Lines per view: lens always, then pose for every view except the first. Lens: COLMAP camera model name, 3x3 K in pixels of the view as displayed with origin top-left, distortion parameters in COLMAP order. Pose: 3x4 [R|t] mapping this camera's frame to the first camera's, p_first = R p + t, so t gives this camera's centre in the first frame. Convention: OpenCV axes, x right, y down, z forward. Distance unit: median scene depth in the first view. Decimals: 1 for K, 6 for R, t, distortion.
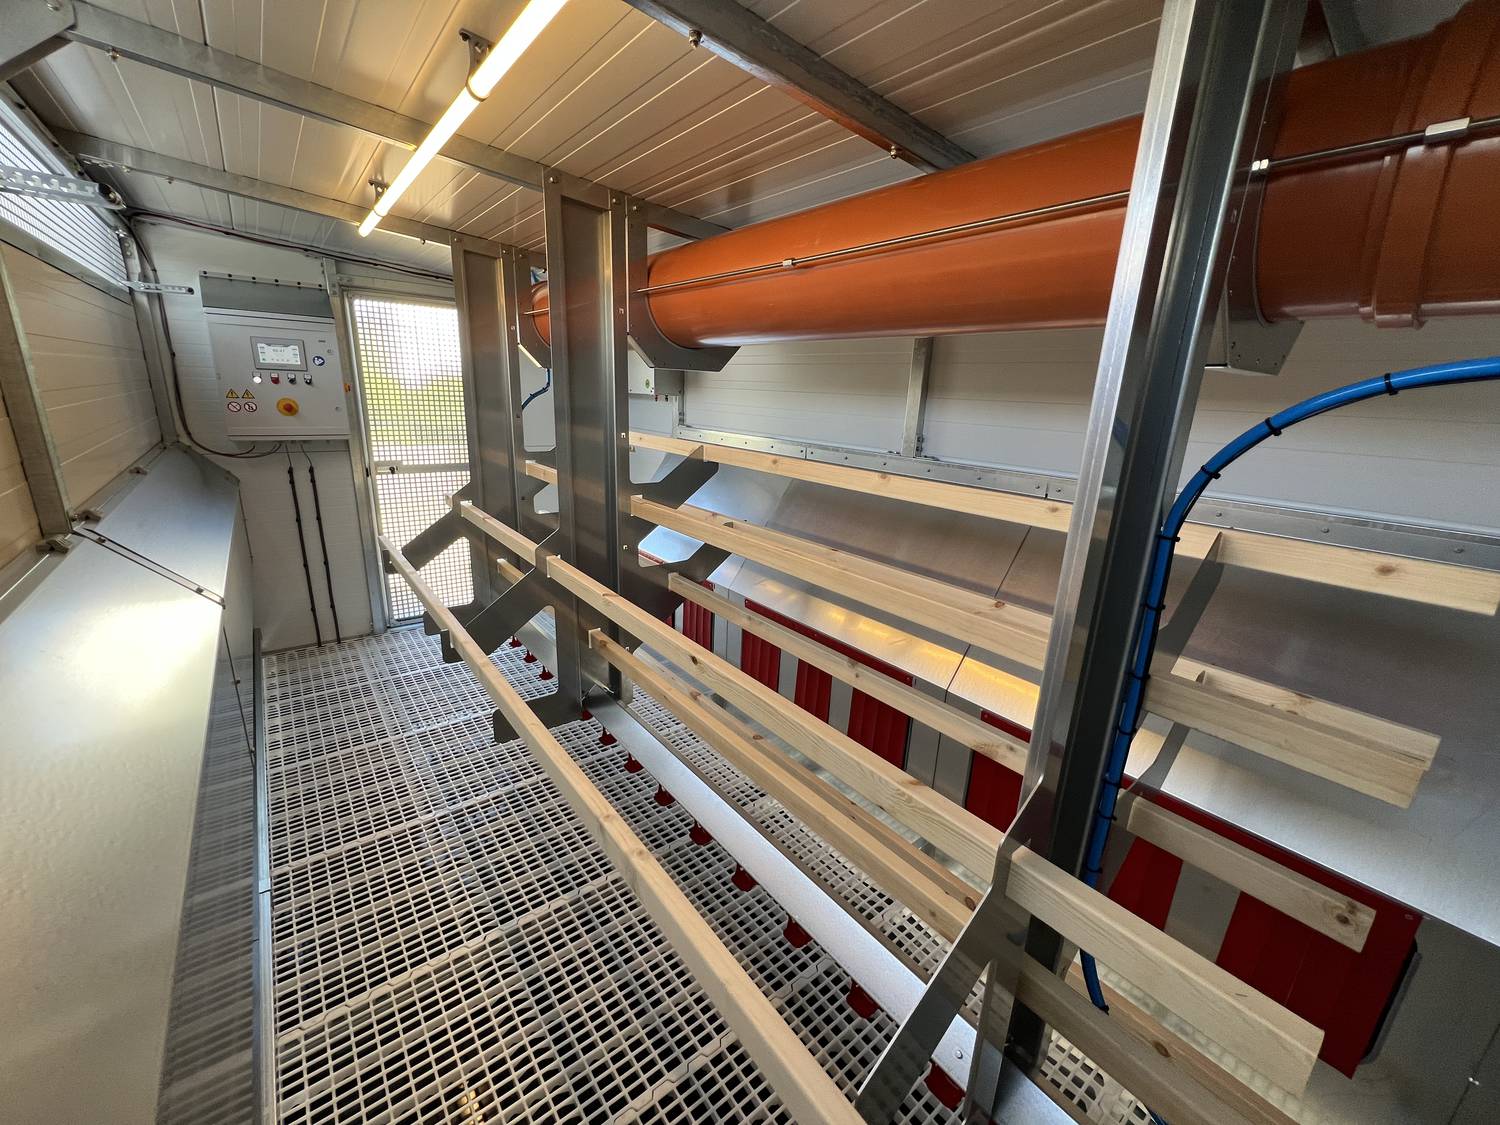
lens RADIAL K [[603.4, 0, 750.0], [0, 603.4, 562.5], [0, 0, 1]] dist [0.022132, 0.000287]
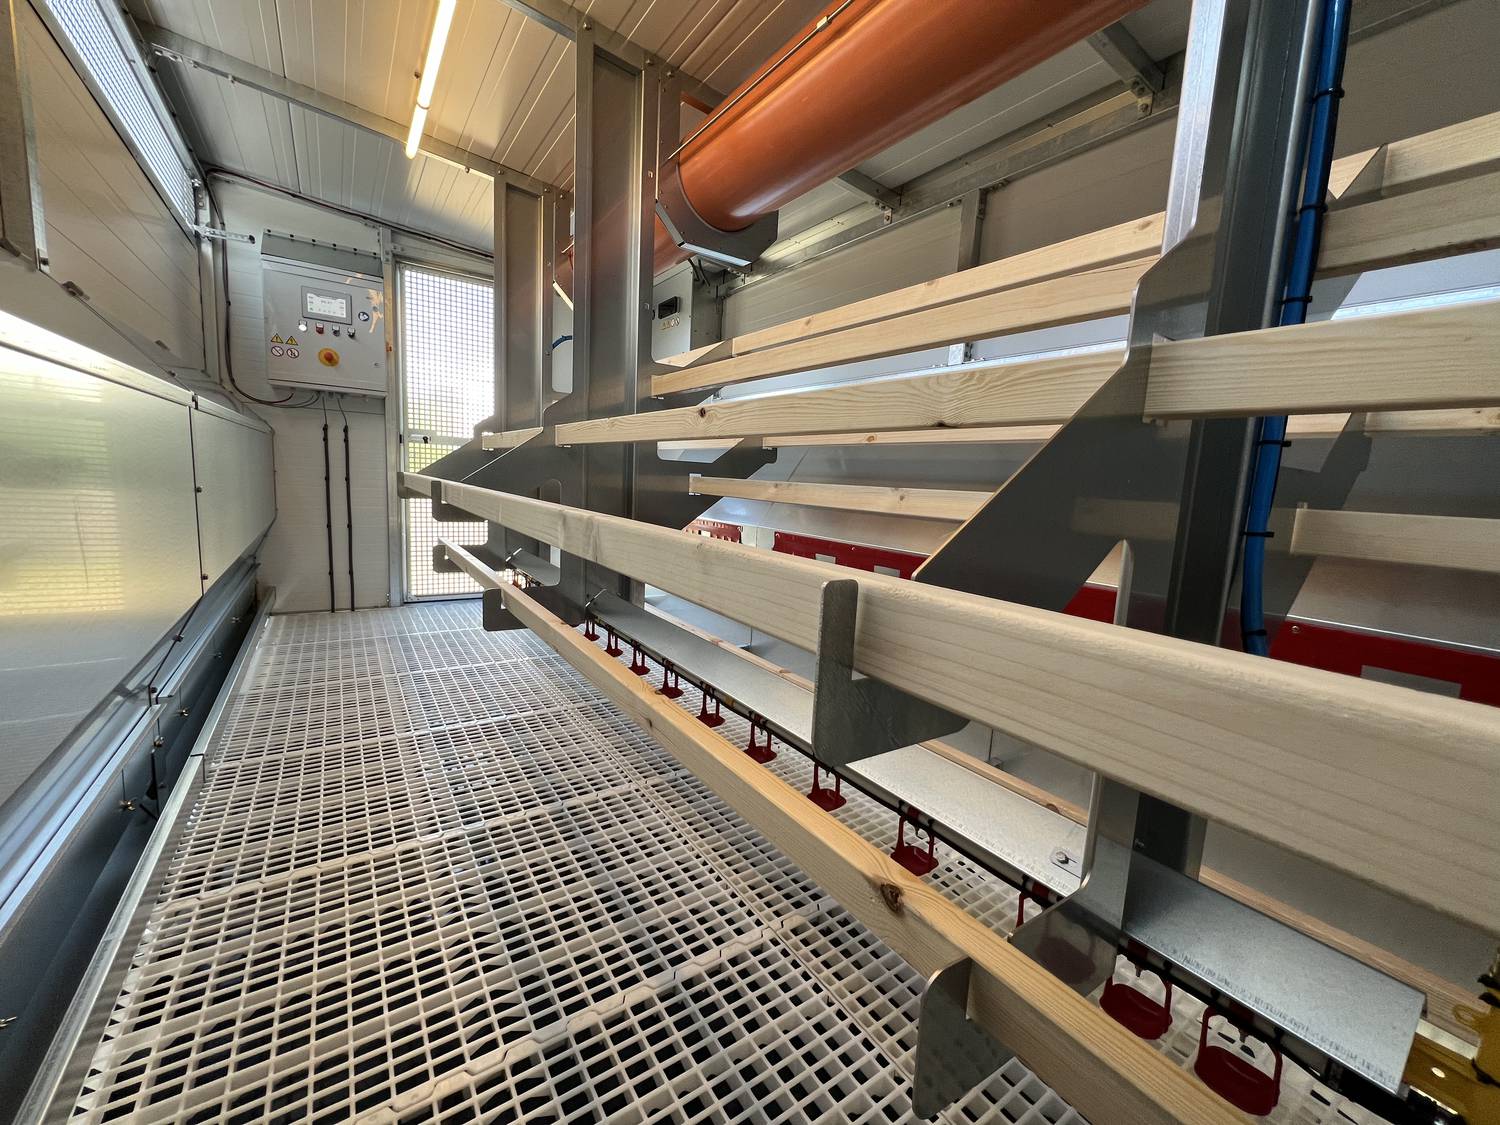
lens RADIAL K [[603.7, 0, 750.0], [0, 603.7, 562.5], [0, 0, 1]] dist [0.028677, -0.000037]
pose [[0.997936, 0.010586, -0.063337, 0.010891], [-0.020725, 0.986630, -0.161651, 0.230515], [0.060779, 0.162630, 0.984813, 0.092721]]
